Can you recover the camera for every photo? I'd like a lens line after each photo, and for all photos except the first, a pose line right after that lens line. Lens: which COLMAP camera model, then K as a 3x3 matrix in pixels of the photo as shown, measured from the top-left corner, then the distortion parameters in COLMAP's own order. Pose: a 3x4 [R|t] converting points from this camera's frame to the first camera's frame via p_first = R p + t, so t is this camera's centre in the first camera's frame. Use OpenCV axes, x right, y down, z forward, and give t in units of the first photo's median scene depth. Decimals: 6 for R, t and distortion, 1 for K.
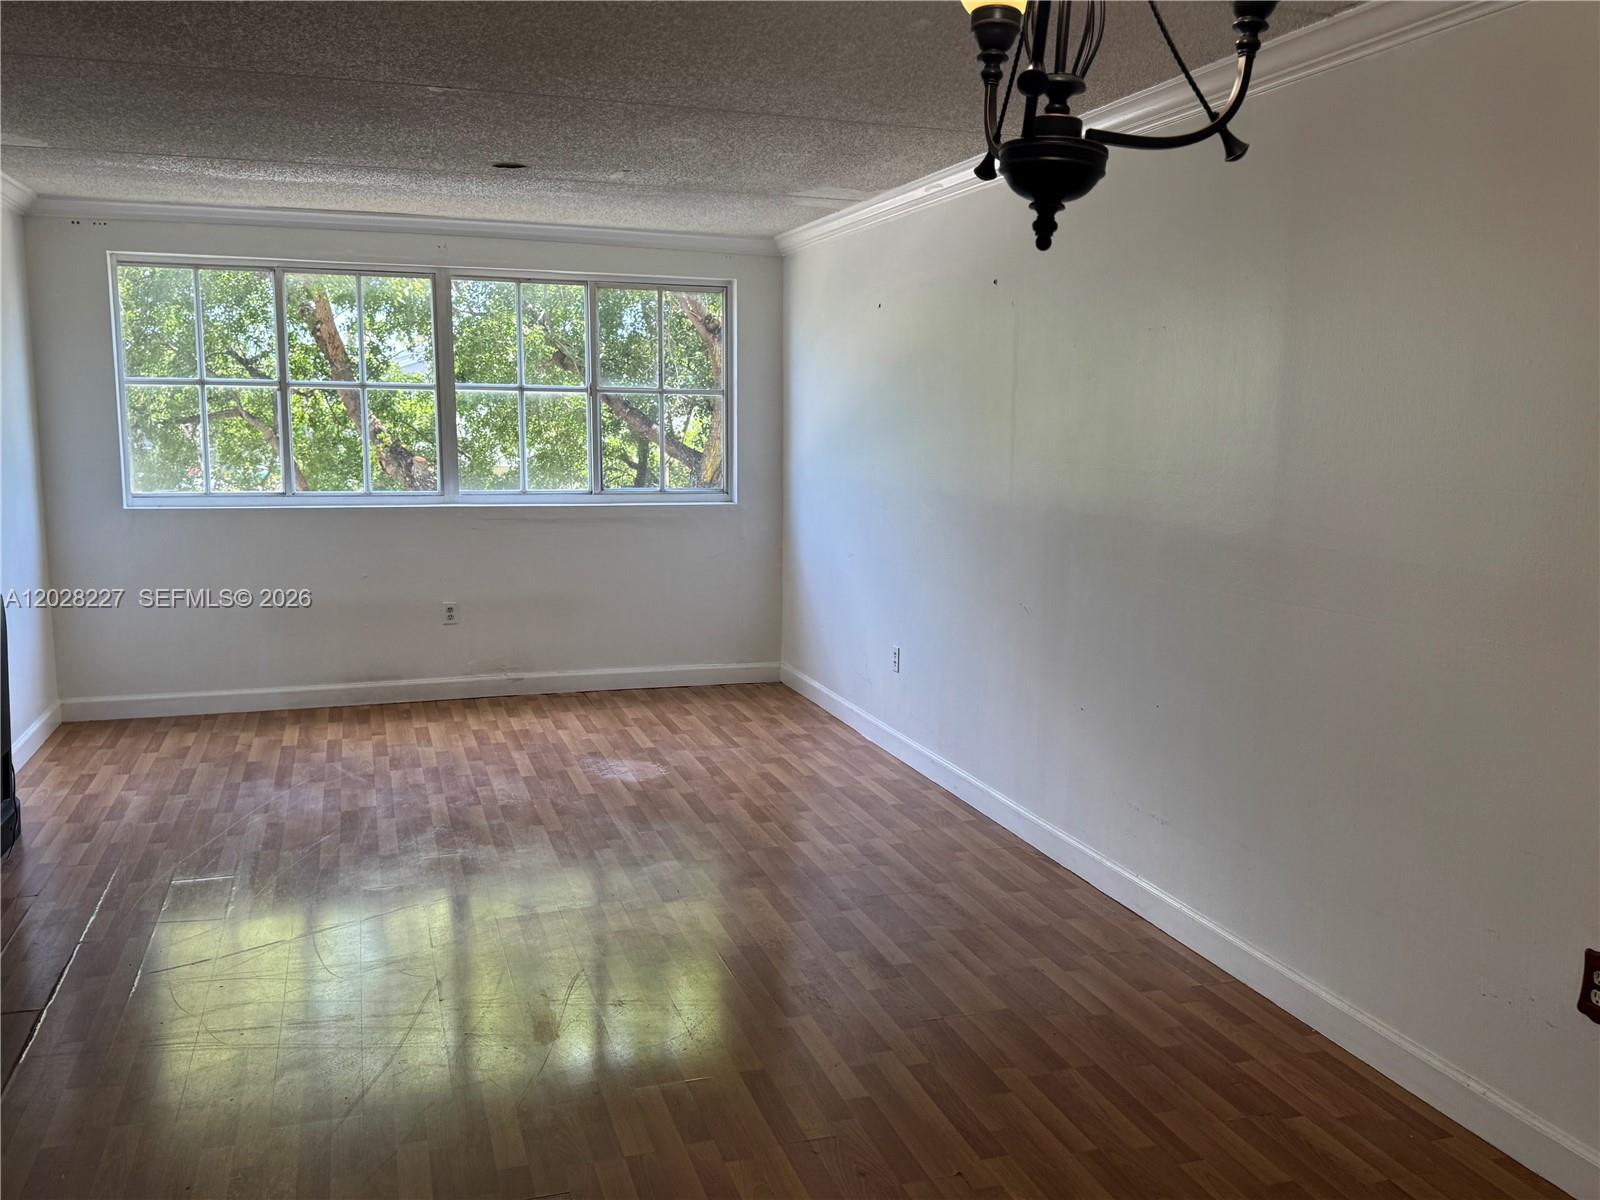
lens RADIAL K [[1405.8, 0, 798.3], [0, 1405.8, 605.6], [0, 0, 1]] dist [0.136486, -0.221823]
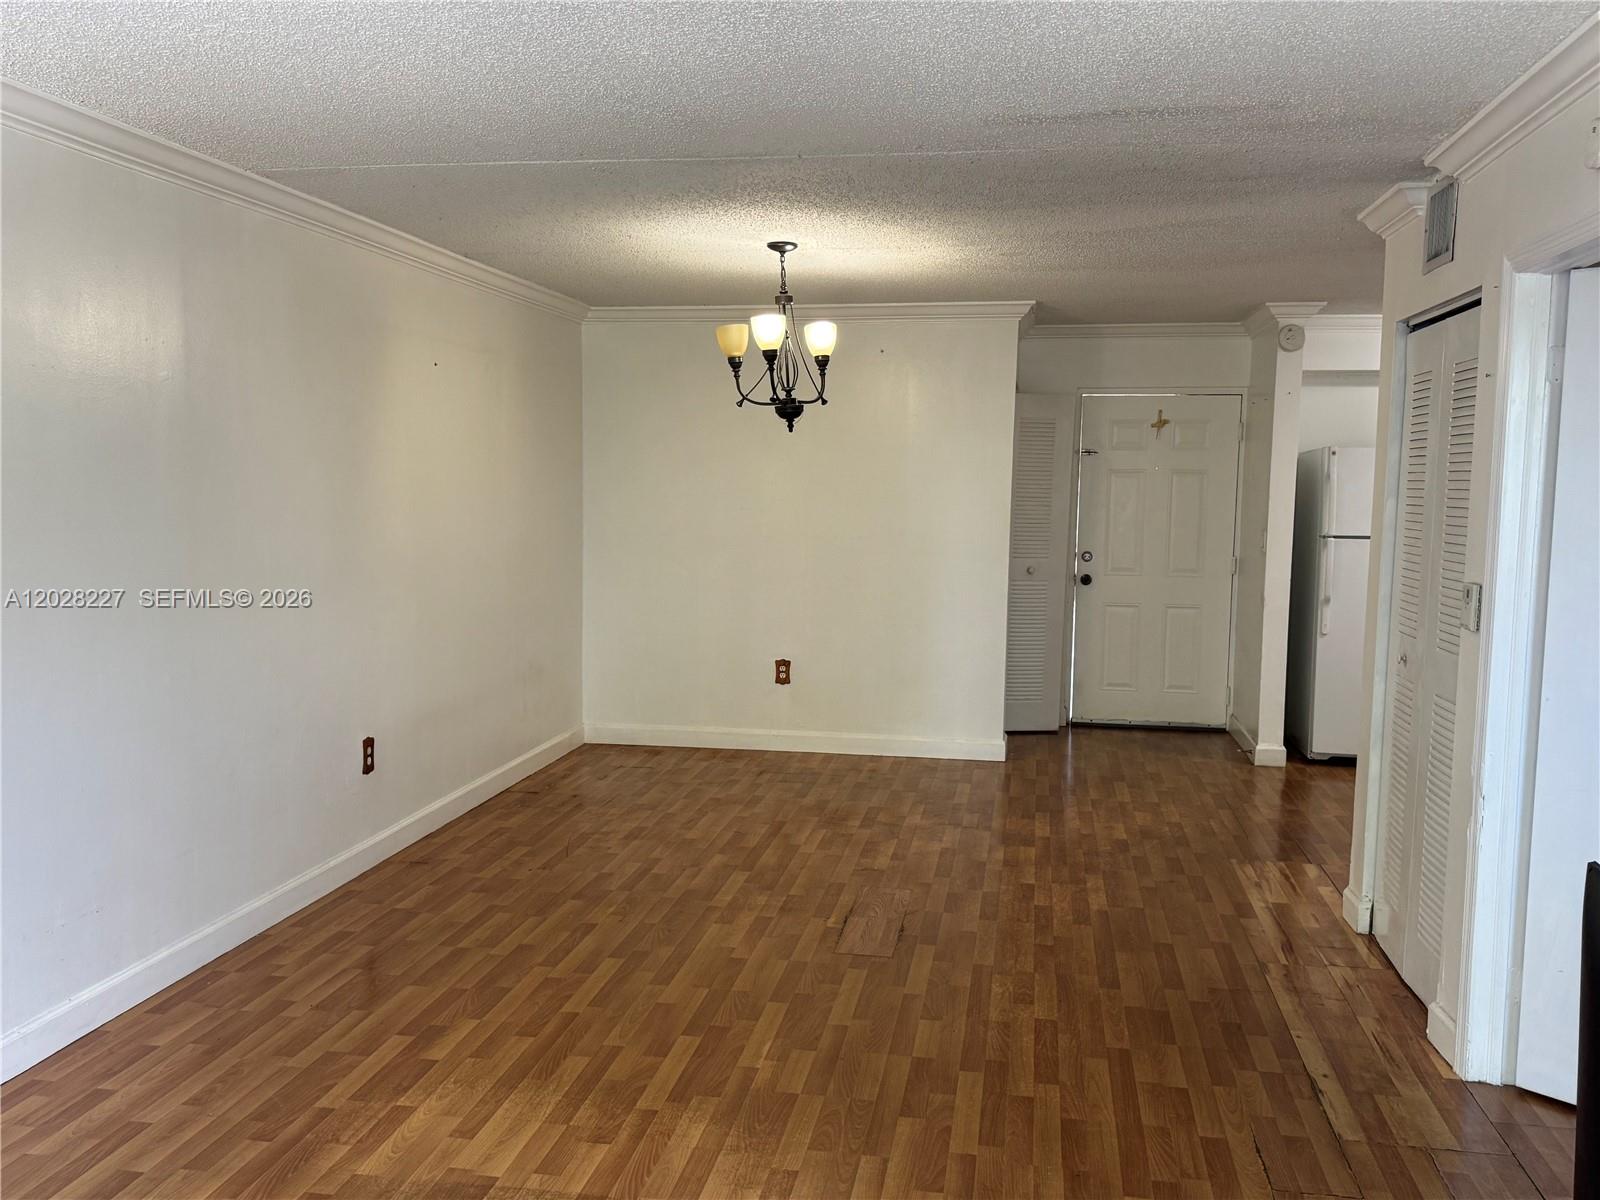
lens RADIAL K [[1405.8, 0, 798.3], [0, 1405.8, 605.6], [0, 0, 1]] dist [0.136486, -0.221823]
pose [[-0.888682, -0.061433, 0.454391, -0.628071], [0.045452, 0.974300, 0.220619, -0.252769], [-0.456266, 0.216713, -0.863051, 1.756725]]
